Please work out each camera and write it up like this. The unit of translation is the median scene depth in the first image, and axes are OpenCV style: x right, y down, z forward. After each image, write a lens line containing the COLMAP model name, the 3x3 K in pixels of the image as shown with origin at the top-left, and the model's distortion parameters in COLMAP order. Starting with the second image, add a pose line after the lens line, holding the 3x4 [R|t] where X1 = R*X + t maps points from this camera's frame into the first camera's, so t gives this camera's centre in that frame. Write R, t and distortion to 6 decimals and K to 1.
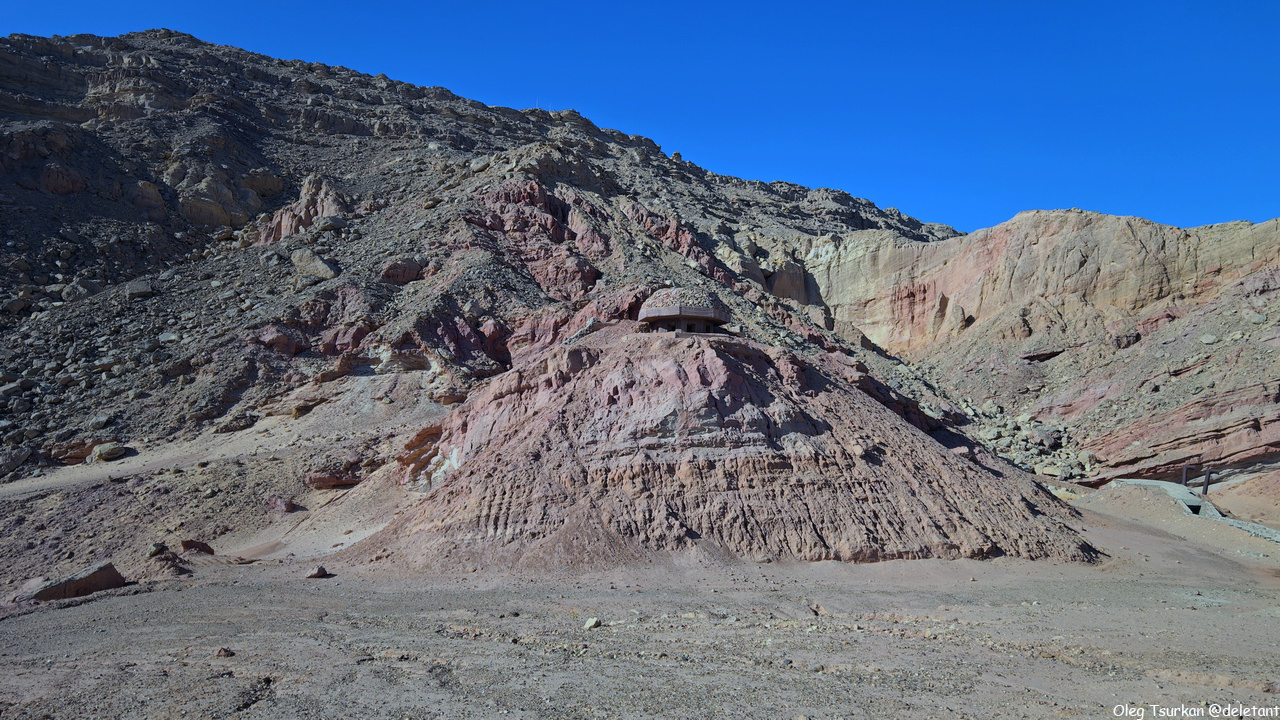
lens RADIAL K [[732.0, 0, 640.0], [0, 732.0, 360.0], [0, 0, 1]] dist [-0.003990, -0.002589]
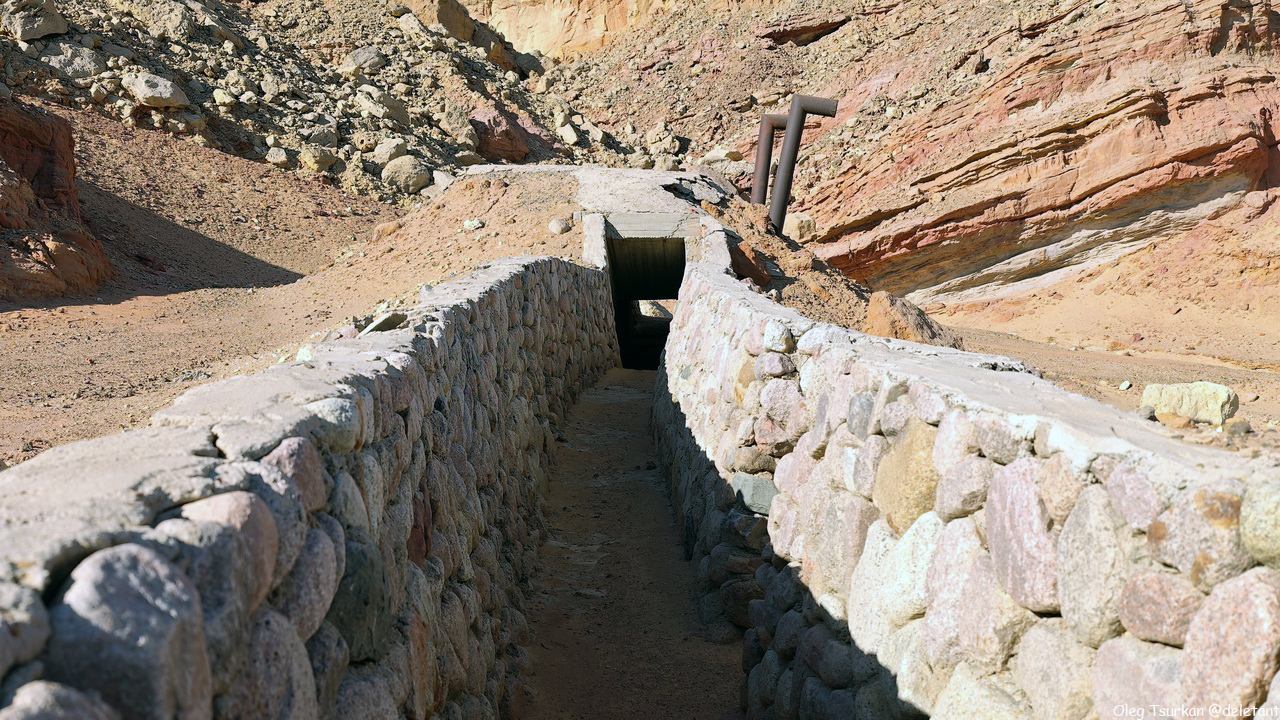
lens RADIAL K [[1390.6, 0, 640.0], [0, 1390.6, 360.0], [0, 0, 1]] dist [0.147542, -0.276858]
pose [[0.957552, -0.045283, 0.284681, 0.371000], [-0.000035, 0.987566, 0.157206, 0.099565], [-0.288260, -0.150543, 0.945644, 0.364851]]
